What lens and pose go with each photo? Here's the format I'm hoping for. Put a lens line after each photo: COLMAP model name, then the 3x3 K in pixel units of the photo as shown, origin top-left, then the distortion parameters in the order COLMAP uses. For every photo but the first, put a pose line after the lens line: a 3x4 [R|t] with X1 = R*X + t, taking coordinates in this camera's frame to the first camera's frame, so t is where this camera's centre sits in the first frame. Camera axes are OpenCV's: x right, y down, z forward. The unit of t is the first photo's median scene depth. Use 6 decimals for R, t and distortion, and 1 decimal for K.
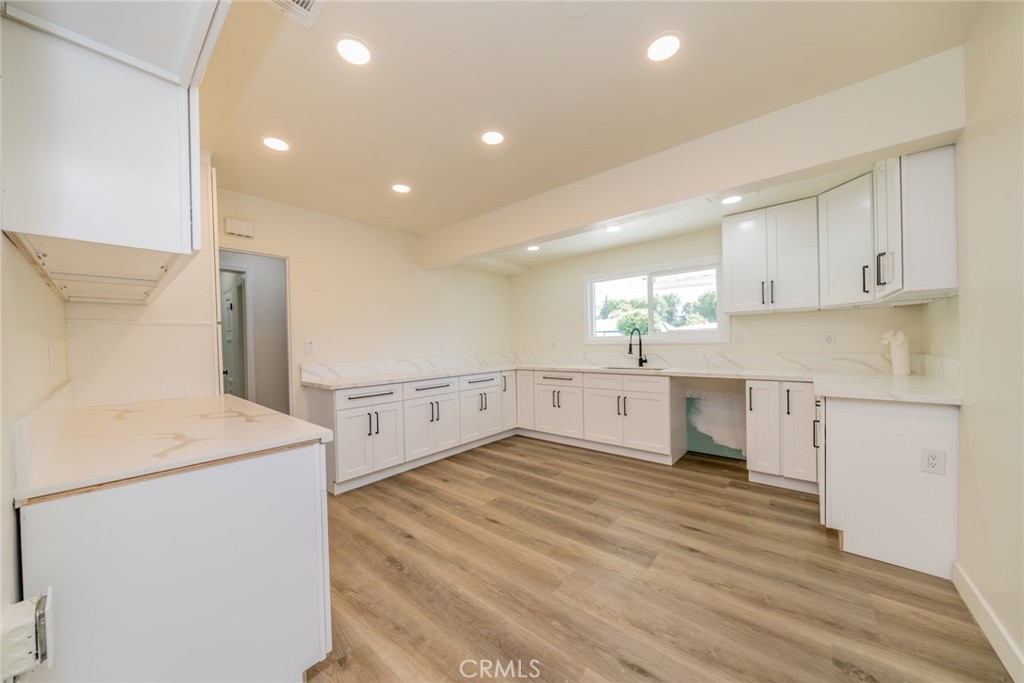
lens RADIAL K [[350.8, 0, 510.2], [0, 350.8, 344.4], [0, 0, 1]] dist [-0.002317, -0.000172]
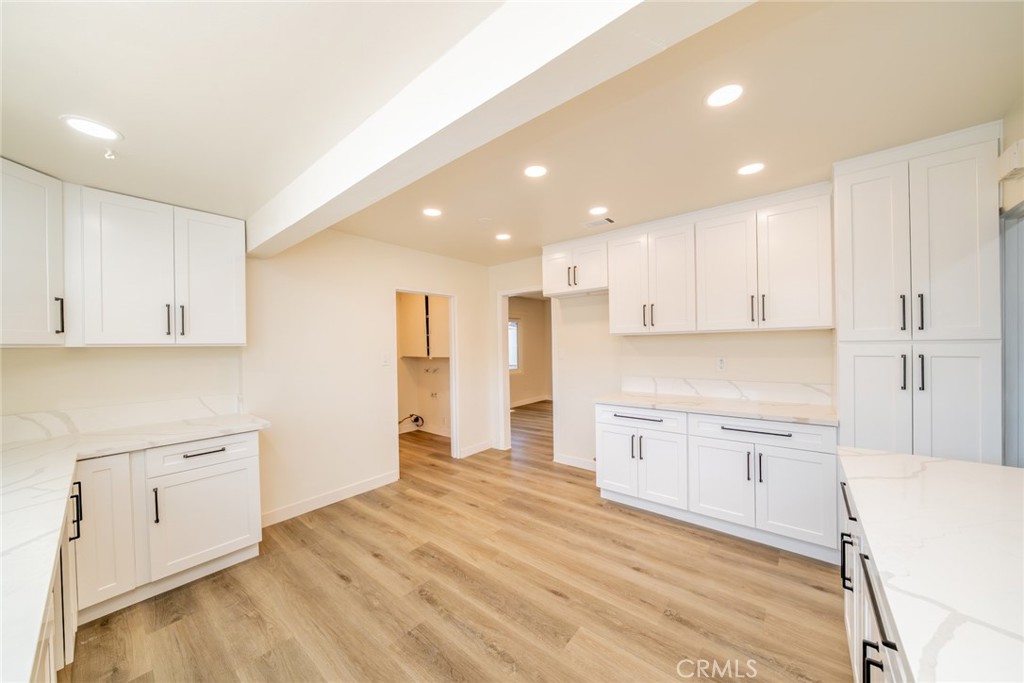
lens RADIAL K [[350.8, 0, 510.4], [0, 350.8, 343.9], [0, 0, 1]] dist [-0.002317, -0.000172]
pose [[-0.999146, 0.039686, -0.011541, 0.050883], [0.039646, 0.999207, 0.003694, -0.097780], [0.011679, 0.003233, -0.999927, 1.945478]]
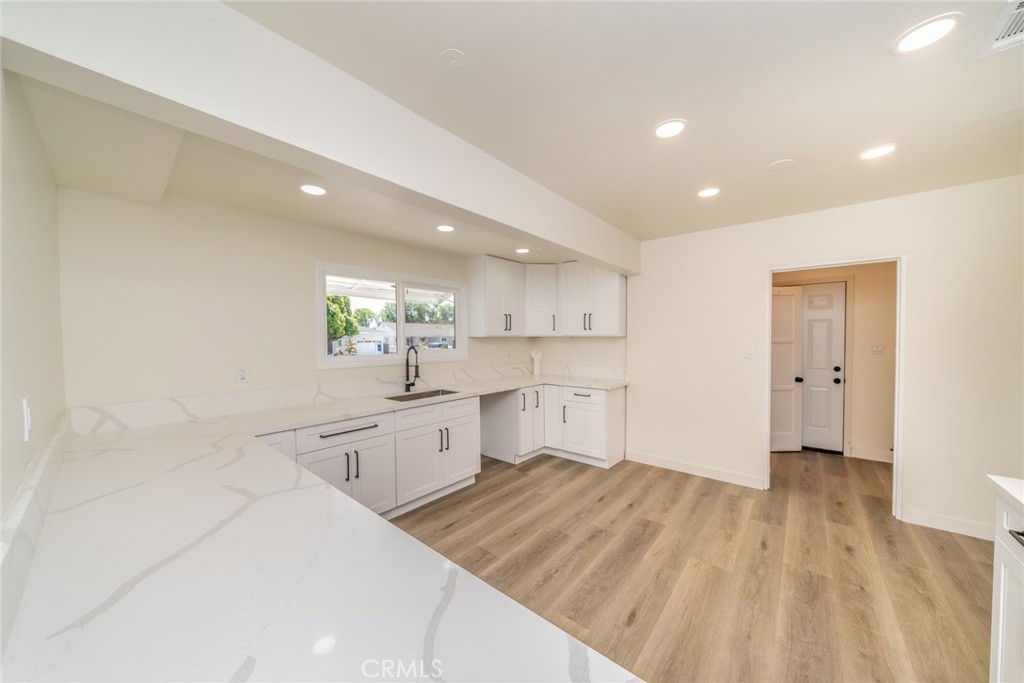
lens RADIAL K [[350.8, 0, 515.9], [0, 350.8, 341.3], [0, 0, 1]] dist [-0.002317, -0.000172]
pose [[-0.013451, 0.009070, 0.999868, -0.851234], [0.009536, 0.999915, -0.008942, -0.084700], [-0.999864, 0.009415, -0.013536, 1.336202]]
